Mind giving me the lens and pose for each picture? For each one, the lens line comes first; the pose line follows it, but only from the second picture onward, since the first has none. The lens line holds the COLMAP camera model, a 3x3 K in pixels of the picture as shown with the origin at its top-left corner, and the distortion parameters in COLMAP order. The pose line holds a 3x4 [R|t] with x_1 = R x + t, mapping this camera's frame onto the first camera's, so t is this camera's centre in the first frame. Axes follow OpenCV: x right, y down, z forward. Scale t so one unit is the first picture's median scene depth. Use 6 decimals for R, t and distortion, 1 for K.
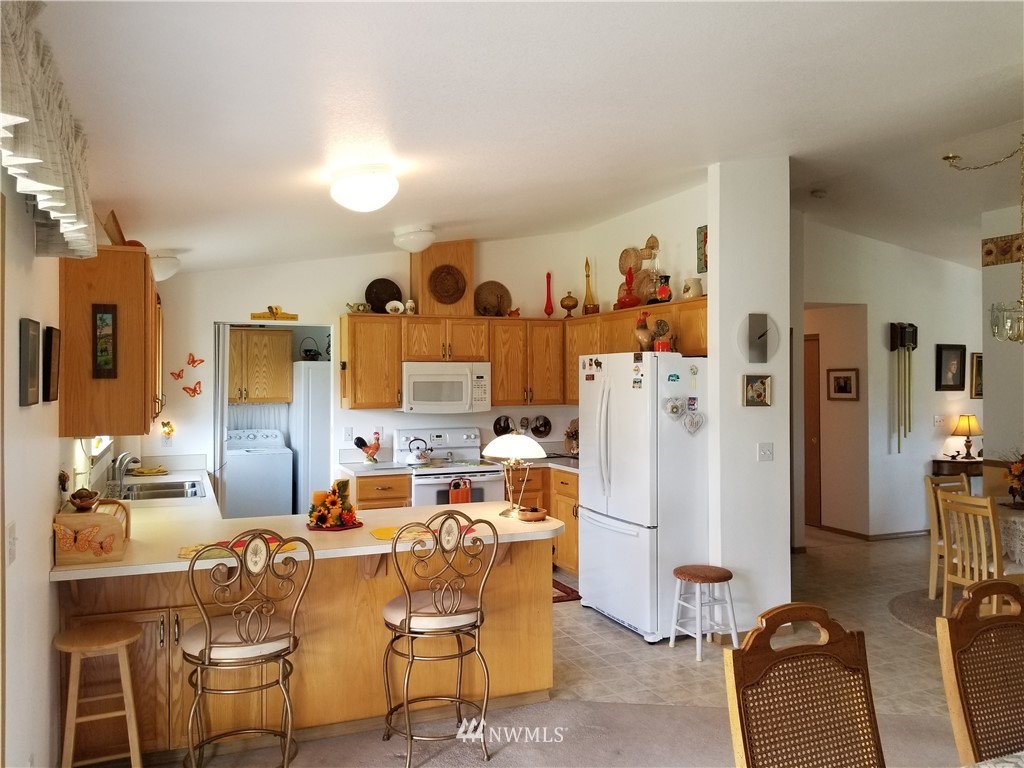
lens RADIAL K [[793.1, 0, 512.0], [0, 793.1, 384.0], [0, 0, 1]] dist [0.113684, -0.190184]
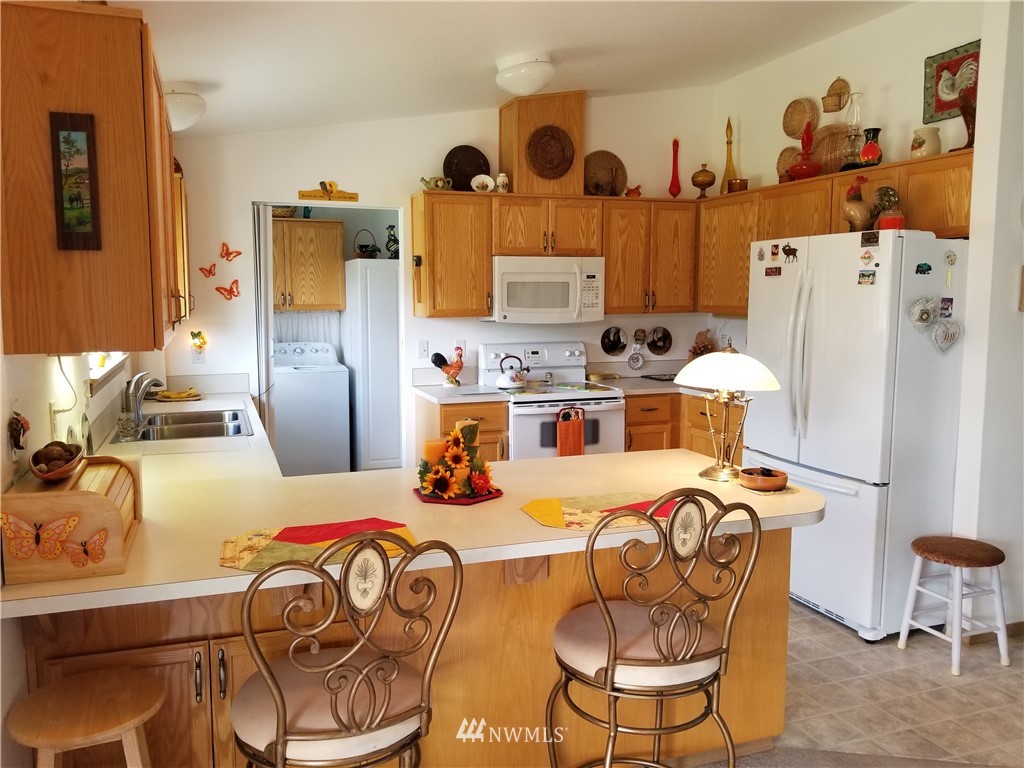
lens RADIAL K [[793.1, 0, 512.0], [0, 793.1, 384.0], [0, 0, 1]] dist [0.113684, -0.190184]
pose [[0.999351, 0.005886, -0.035539, -0.119206], [-0.002018, 0.994160, 0.107899, 0.015980], [0.035966, -0.107758, 0.993526, 0.287396]]
